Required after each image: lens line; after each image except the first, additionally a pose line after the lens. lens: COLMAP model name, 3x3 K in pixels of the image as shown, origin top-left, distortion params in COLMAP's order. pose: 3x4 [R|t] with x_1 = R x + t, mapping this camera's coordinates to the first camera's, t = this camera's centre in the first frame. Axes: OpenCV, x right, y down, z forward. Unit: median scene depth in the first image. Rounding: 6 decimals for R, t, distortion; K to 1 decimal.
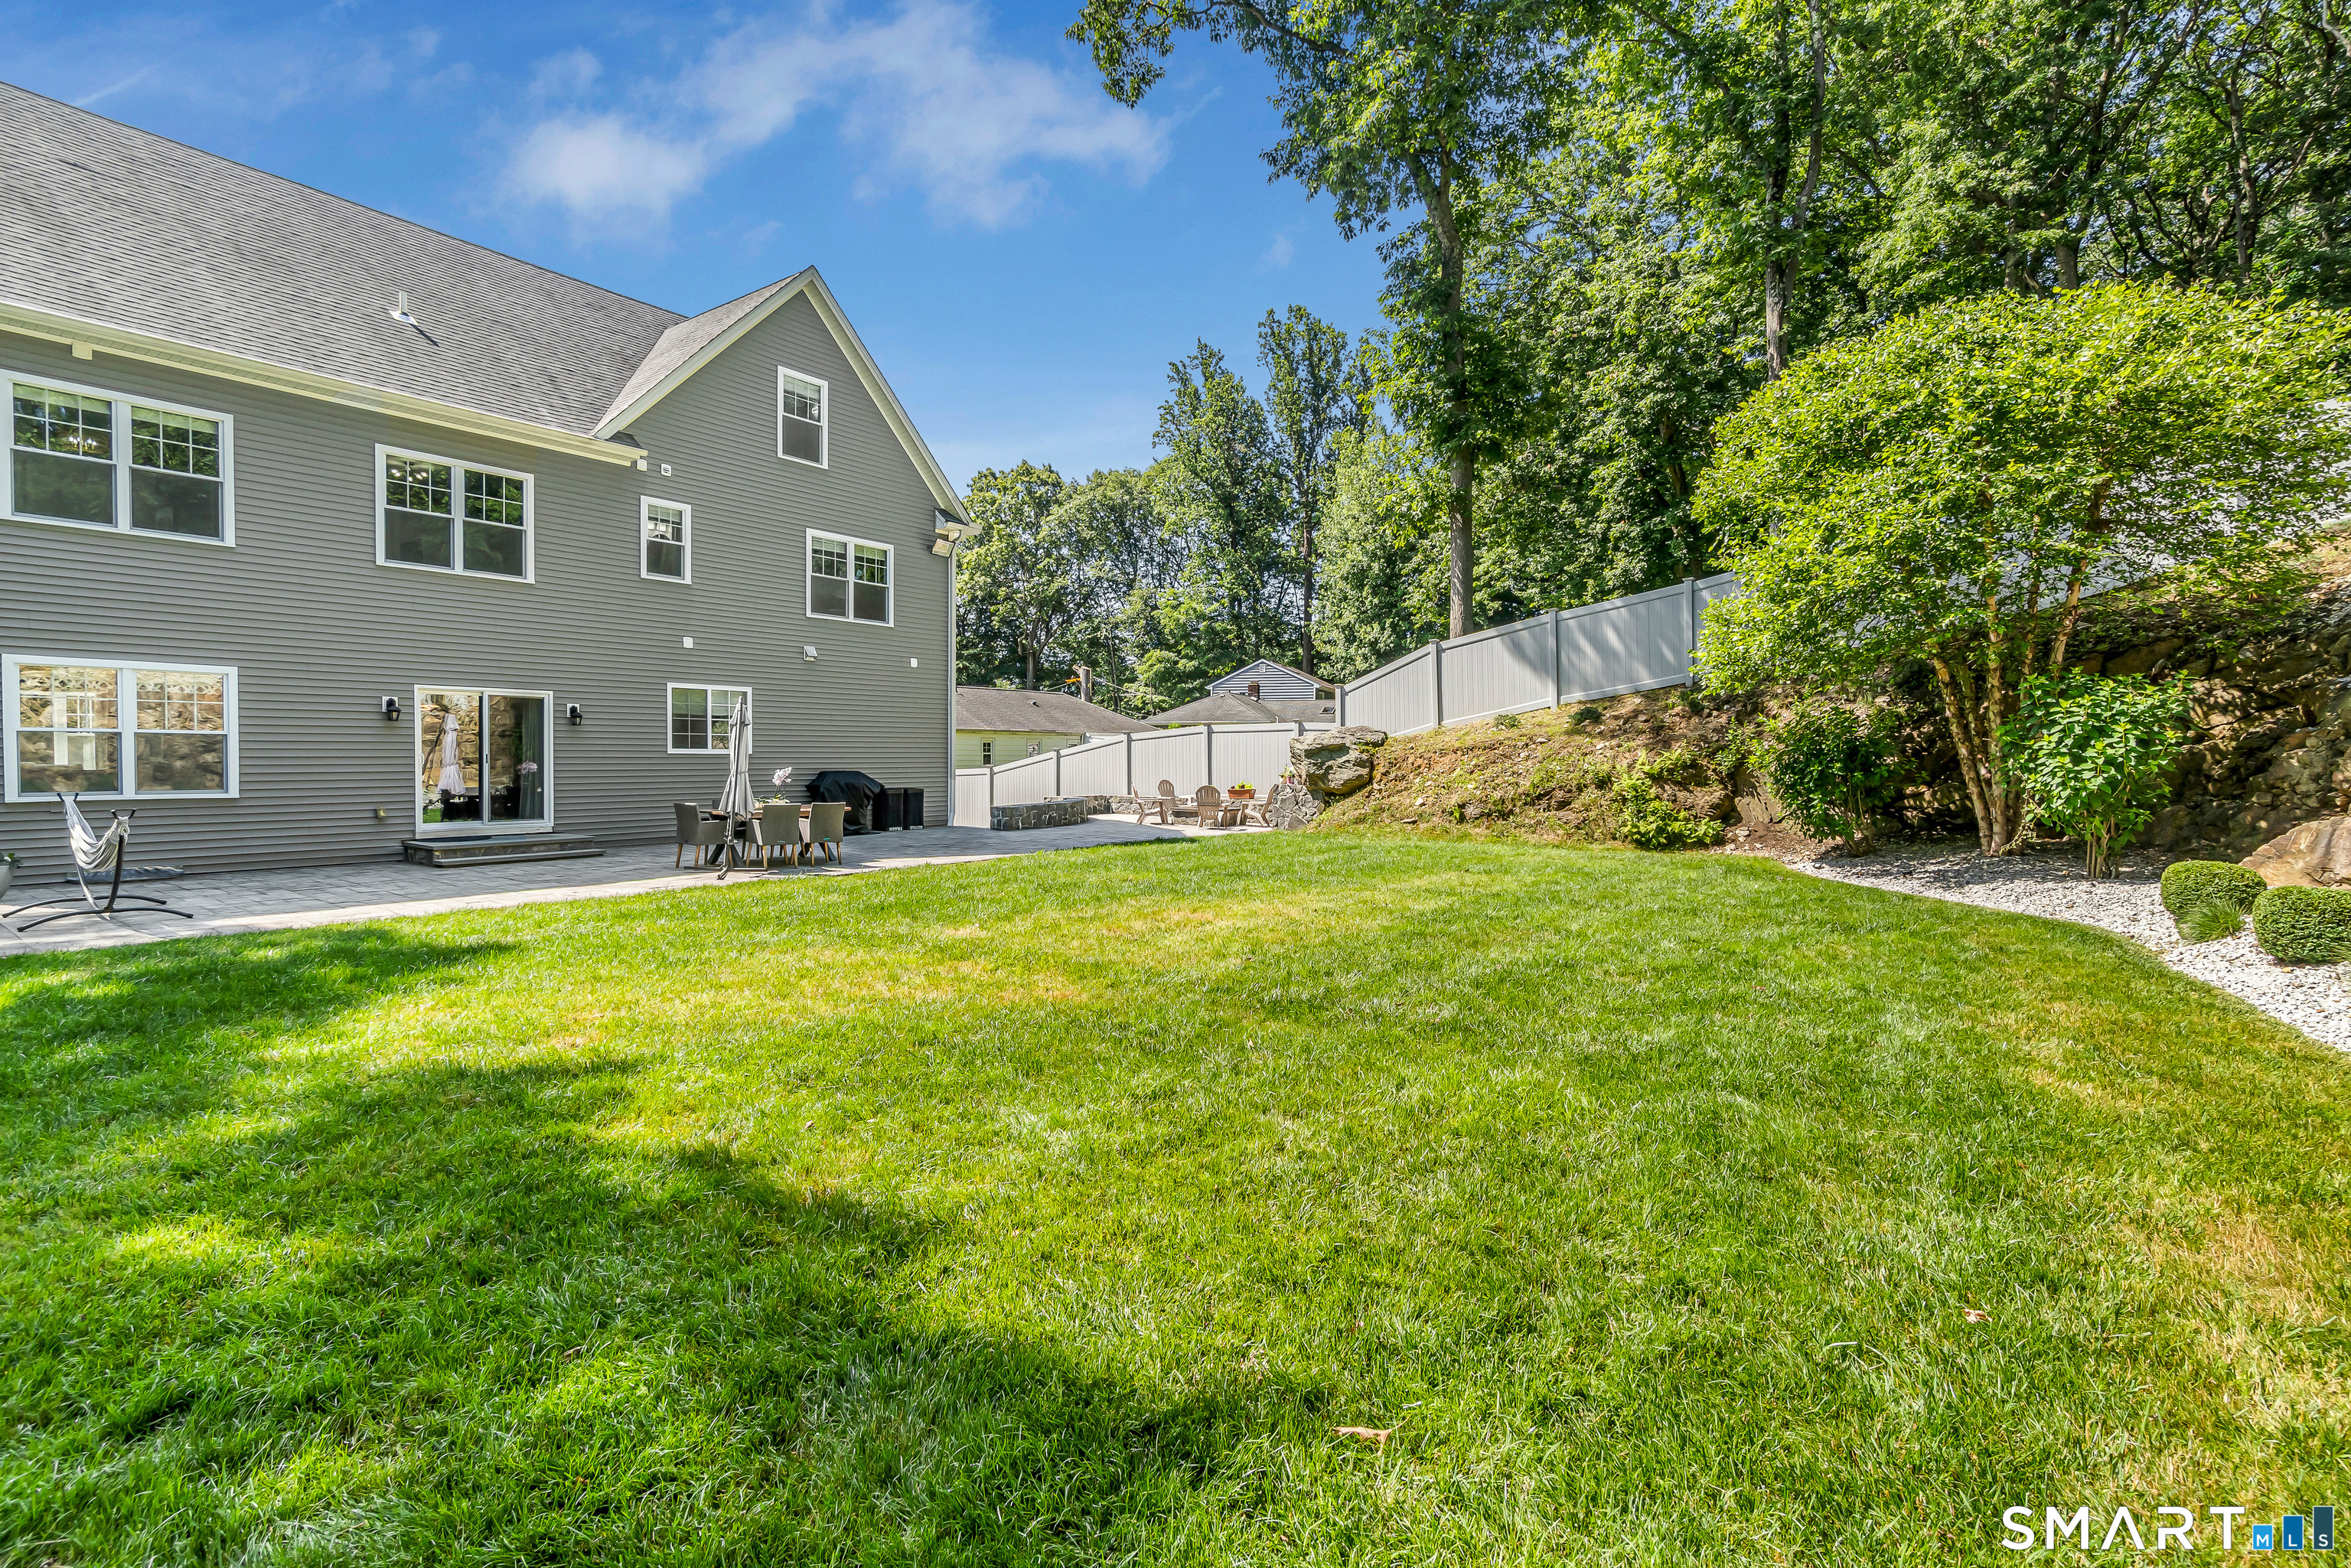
lens RADIAL K [[1076.8, 0, 1158.9], [0, 1076.8, 778.3], [0, 0, 1]] dist [-0.003331, 0.000976]
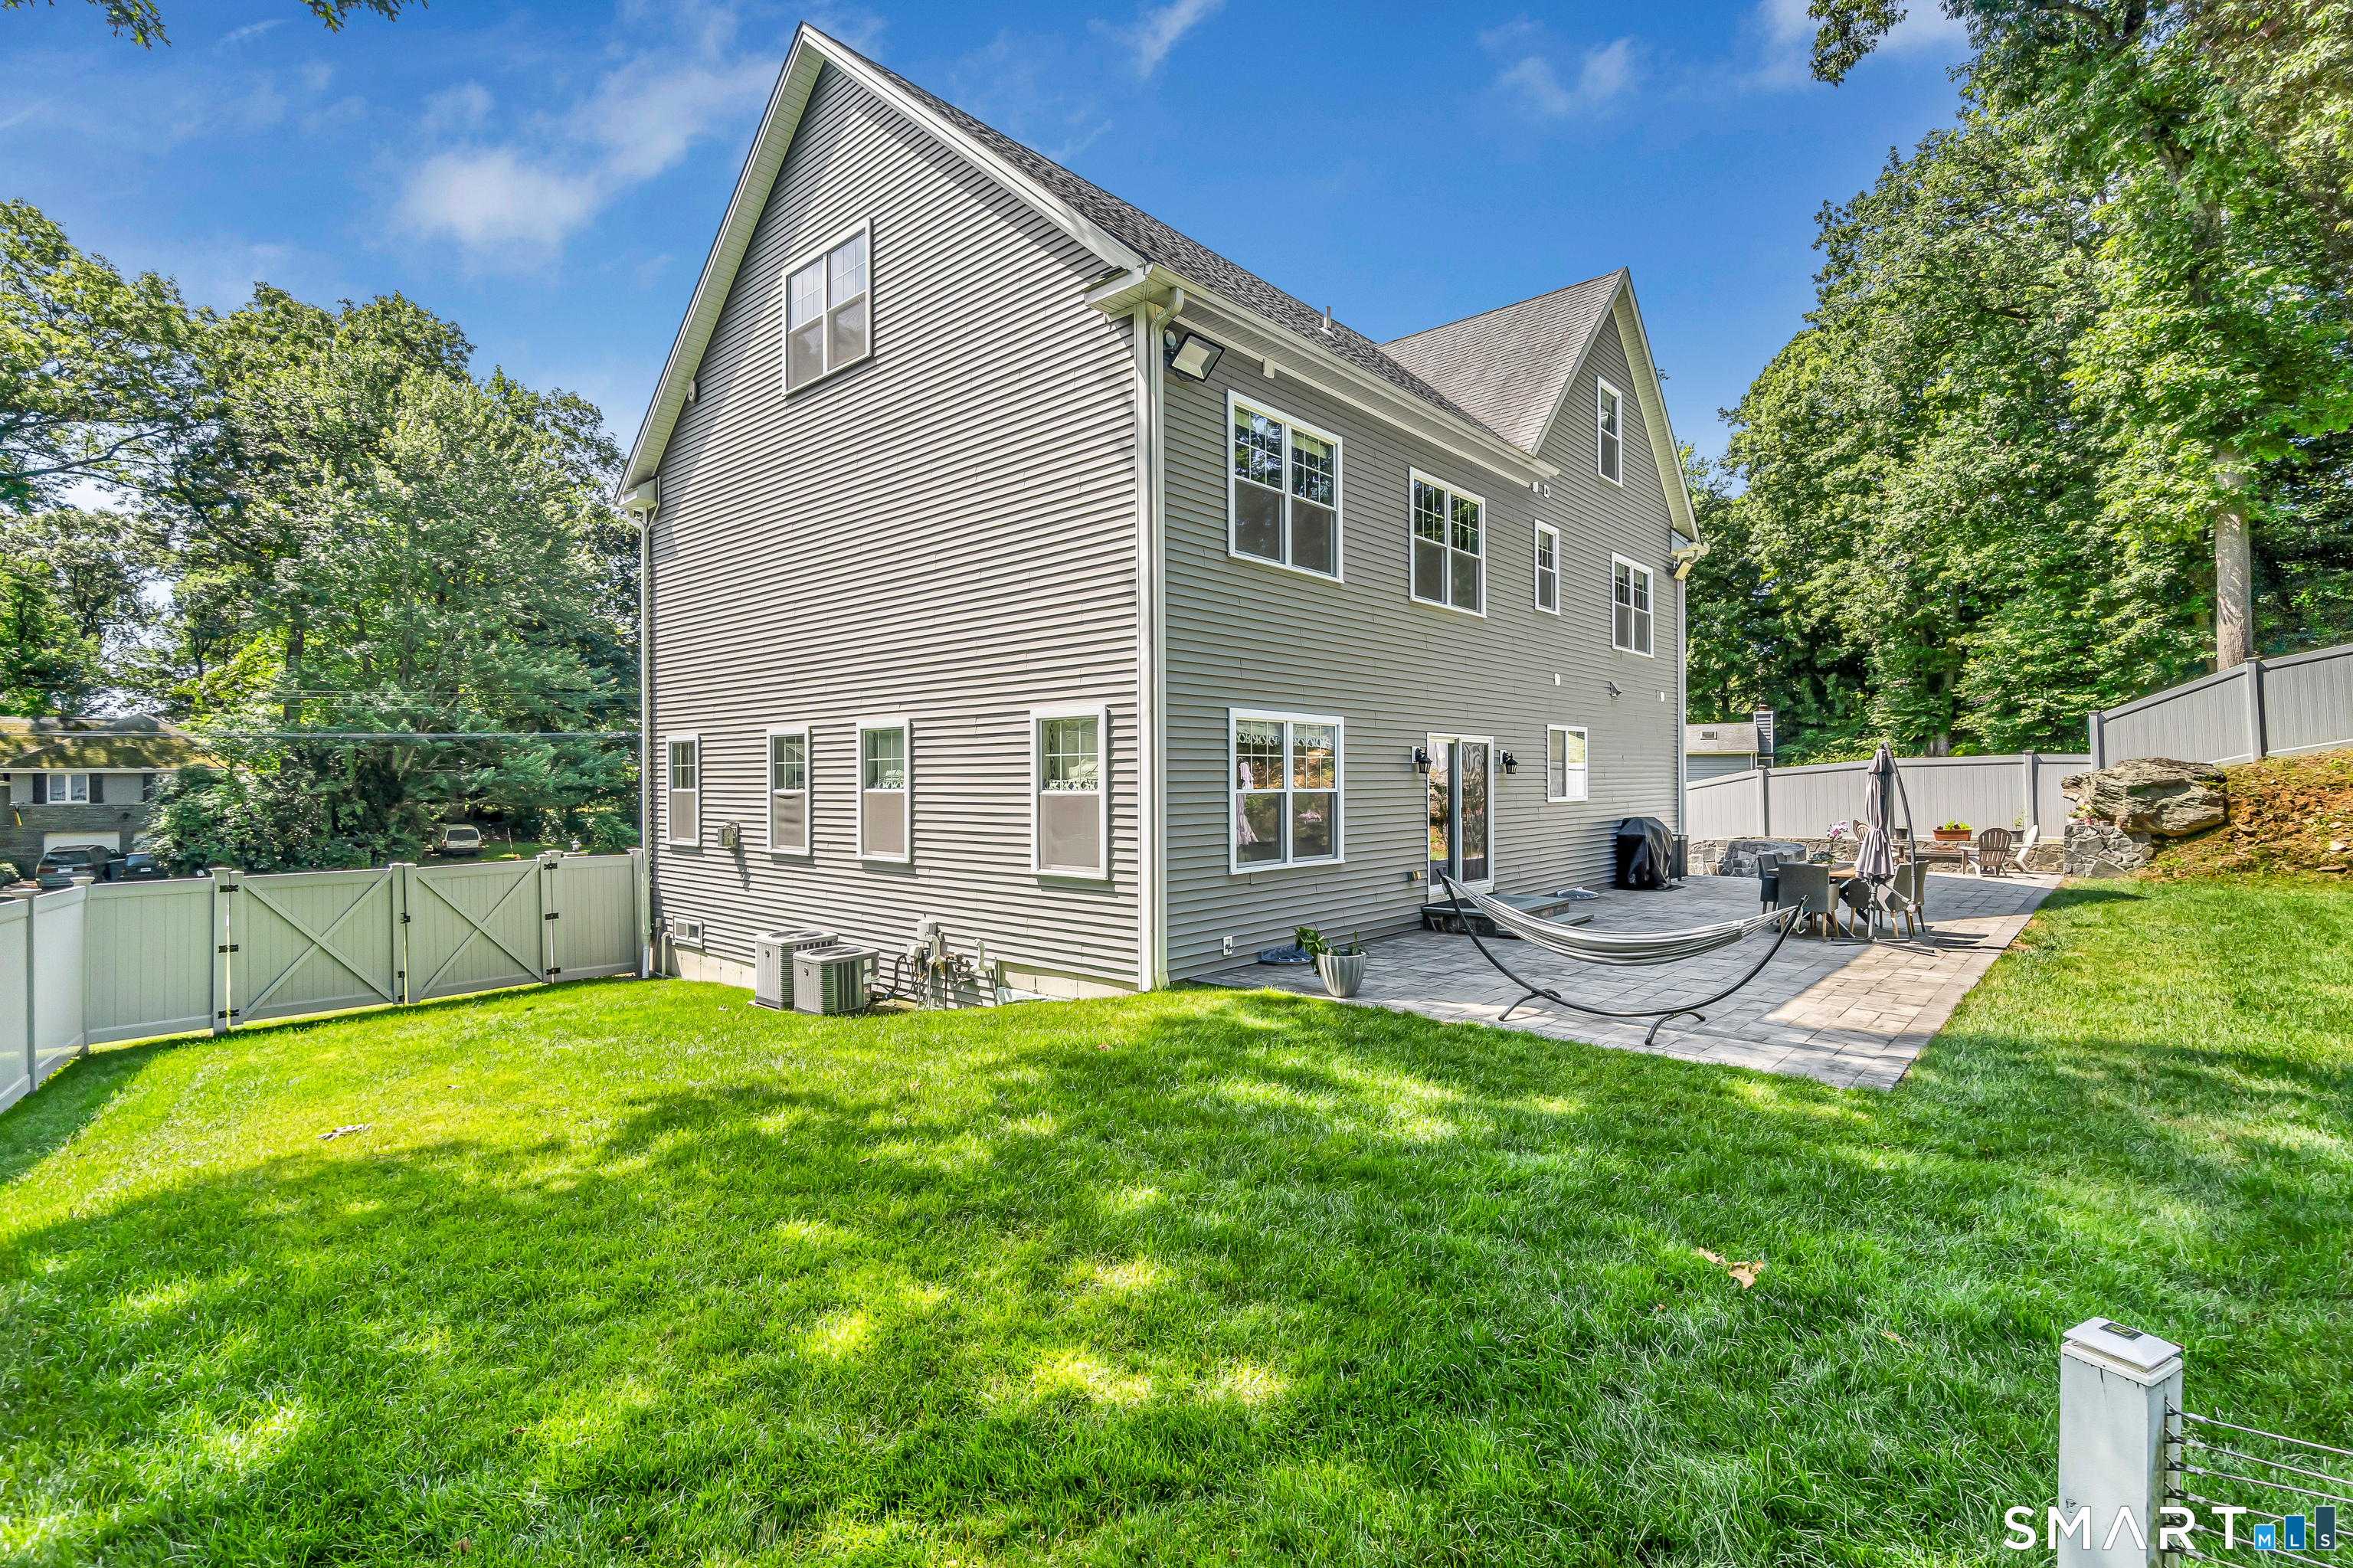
lens RADIAL K [[1077.8, 0, 1172.9], [0, 1077.8, 787.2], [0, 0, 1]] dist [-0.003331, 0.000976]
pose [[0.995681, -0.012604, -0.091981, -0.140438], [0.010883, 0.999757, -0.019185, -0.004463], [0.092200, 0.018101, 0.995576, 0.014224]]
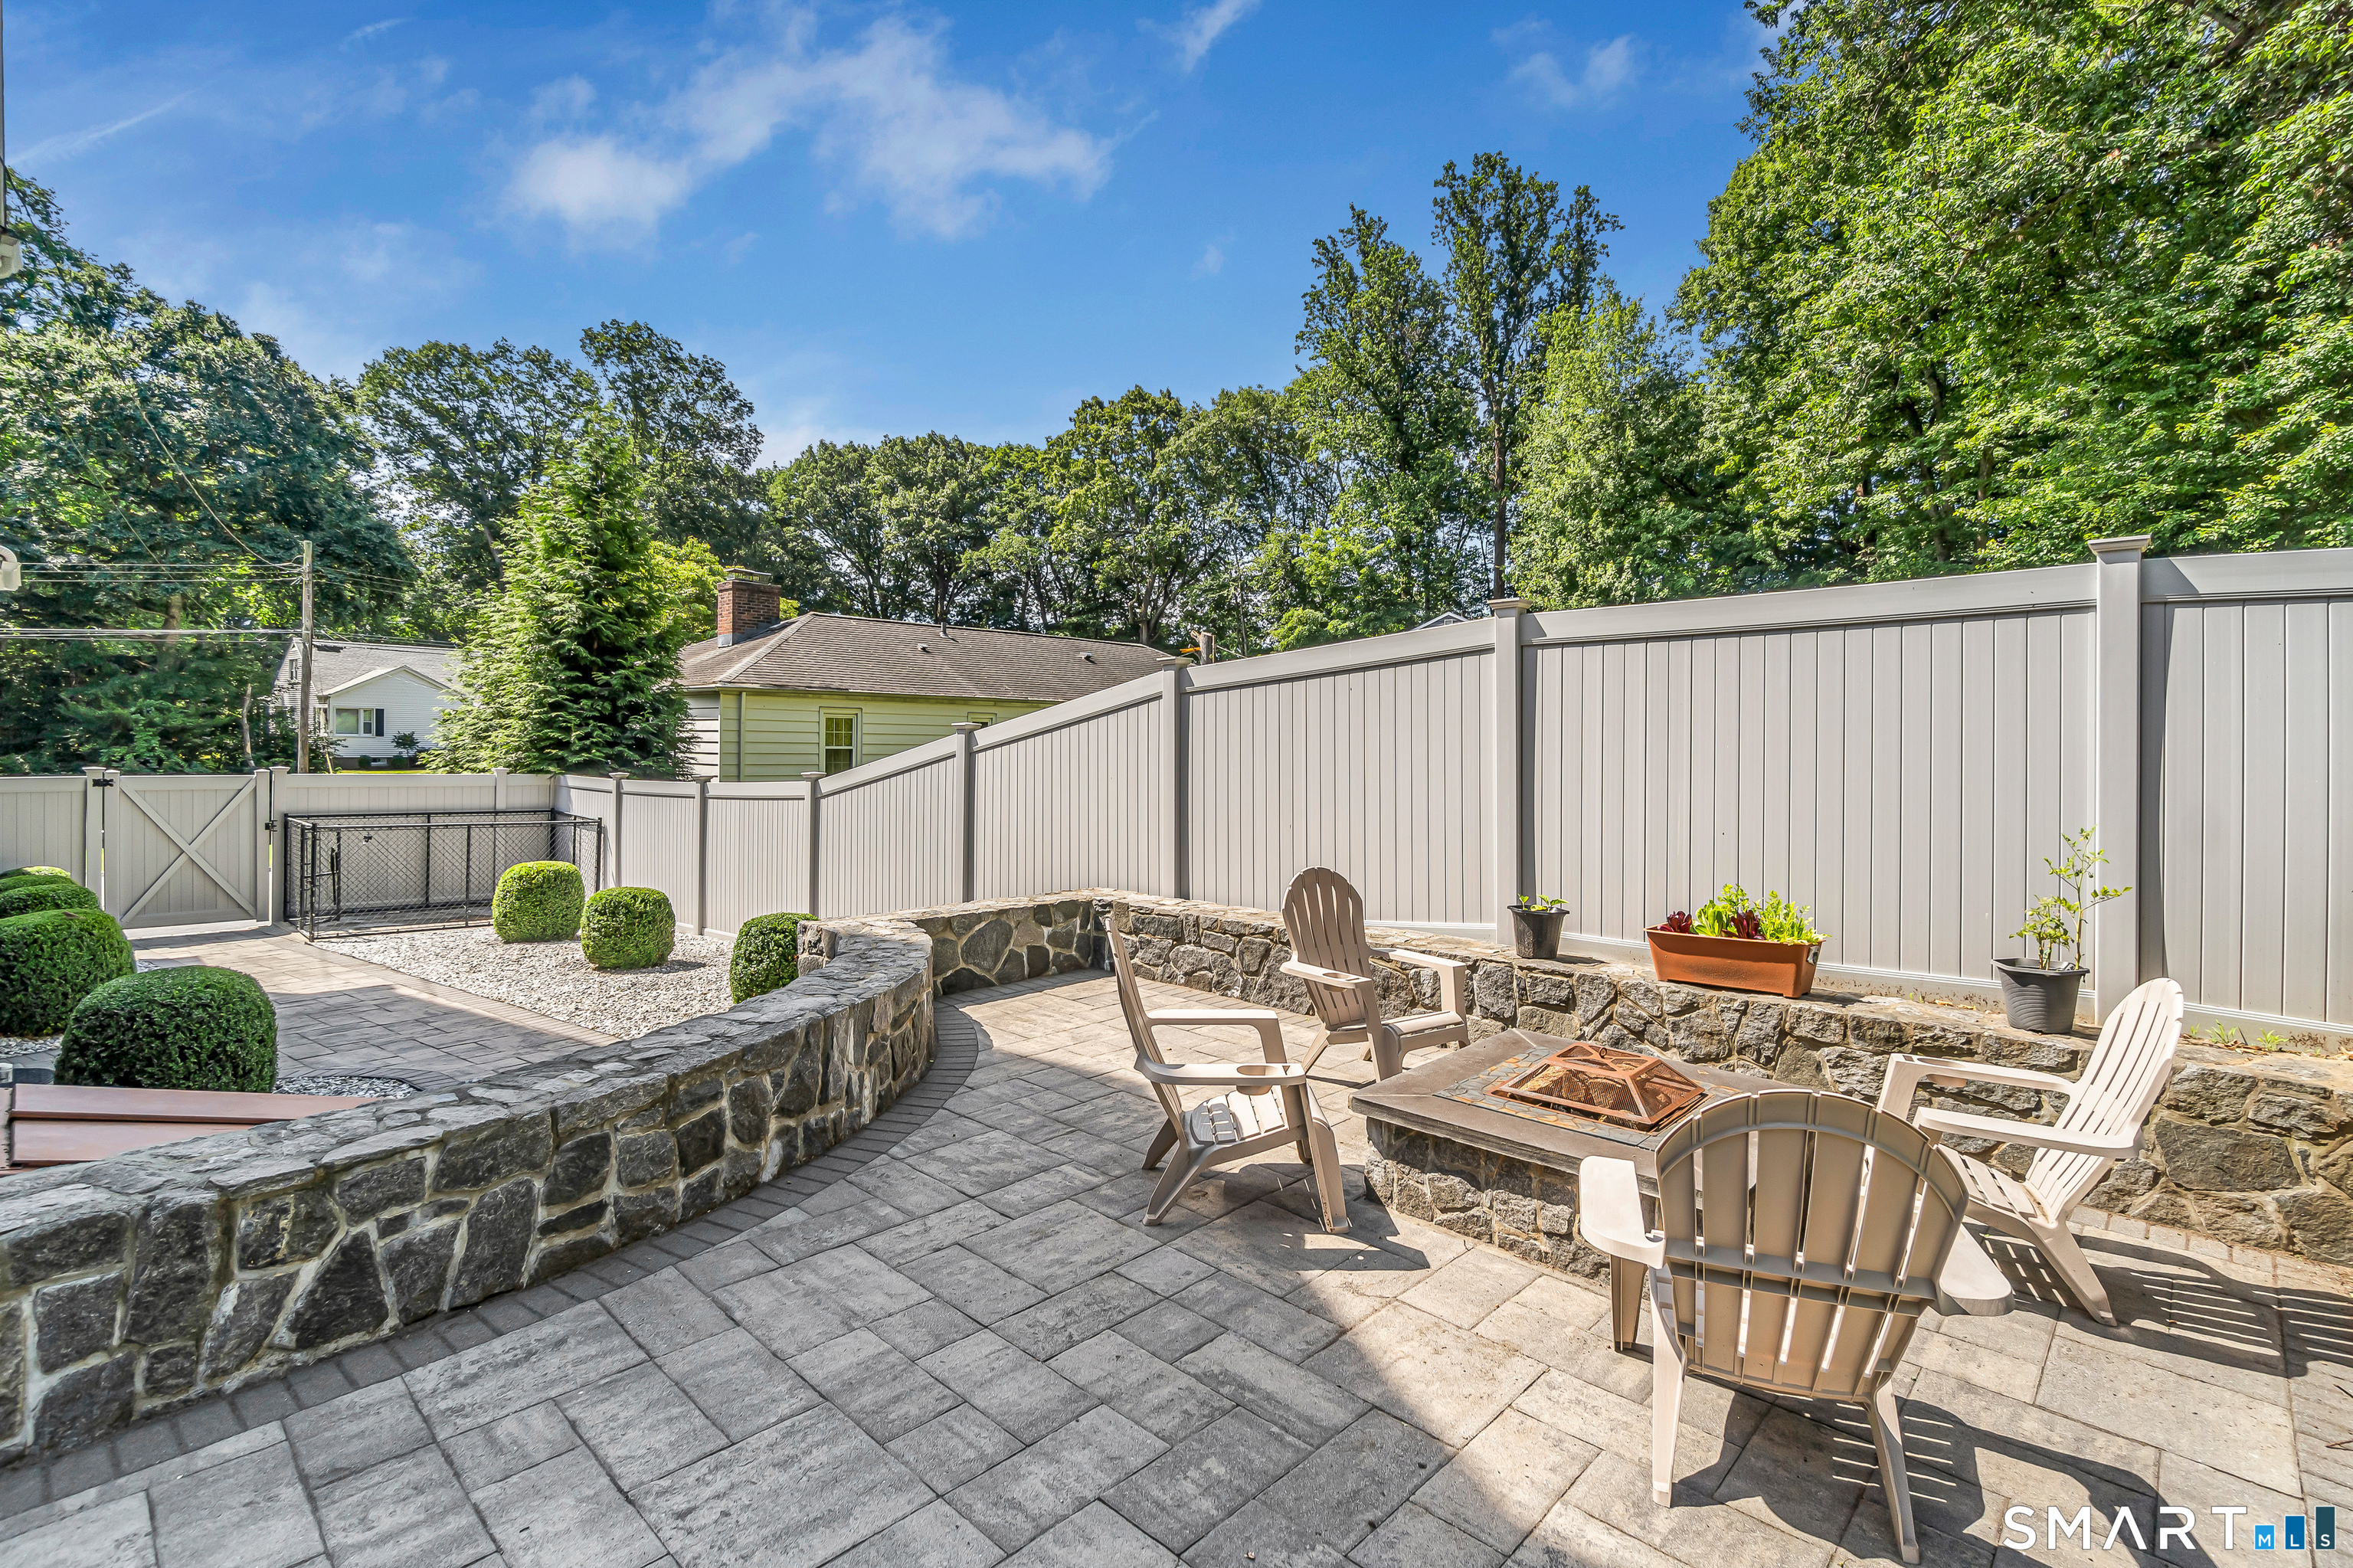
lens RADIAL K [[1077.8, 0, 1167.8], [0, 1077.8, 764.1], [0, 0, 1]] dist [-0.003331, 0.000976]
pose [[0.992407, 0.006789, -0.122808, 0.000418], [-0.007395, 0.999963, -0.004477, -0.005271], [0.122773, 0.005351, 0.992420, 0.231421]]
